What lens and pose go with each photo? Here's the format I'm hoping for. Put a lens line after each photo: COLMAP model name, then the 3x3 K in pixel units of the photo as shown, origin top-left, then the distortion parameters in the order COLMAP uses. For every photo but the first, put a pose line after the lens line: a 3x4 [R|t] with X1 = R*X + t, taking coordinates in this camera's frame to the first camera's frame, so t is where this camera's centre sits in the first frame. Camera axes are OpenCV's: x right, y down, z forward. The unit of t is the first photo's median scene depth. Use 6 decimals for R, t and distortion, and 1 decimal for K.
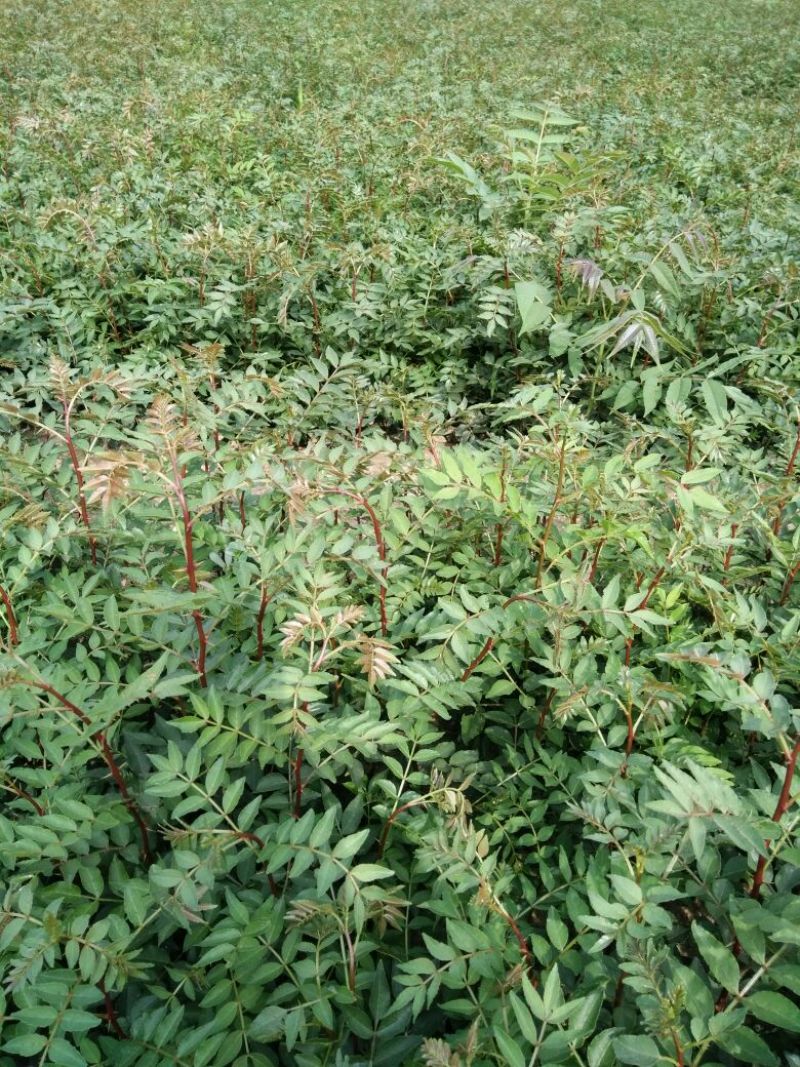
lens RADIAL K [[857.1, 0, 400.0], [0, 857.1, 533.5], [0, 0, 1]] dist [0.004213, 0.006251]
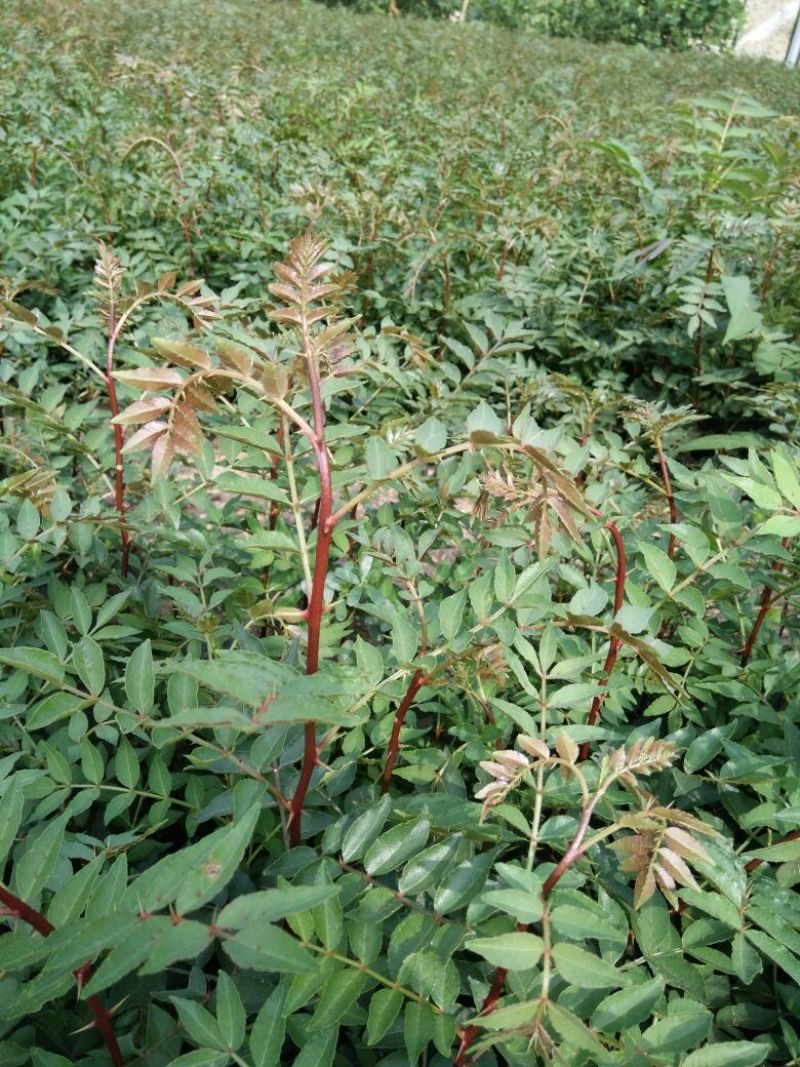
lens RADIAL K [[793.9, 0, 400.0], [0, 793.9, 533.5], [0, 0, 1]] dist [0.009412, -0.002122]
pose [[0.992192, 0.122235, -0.024759, -0.103335], [-0.123392, 0.990976, -0.052350, 0.007335], [0.018136, 0.054996, 0.998322, 0.300197]]
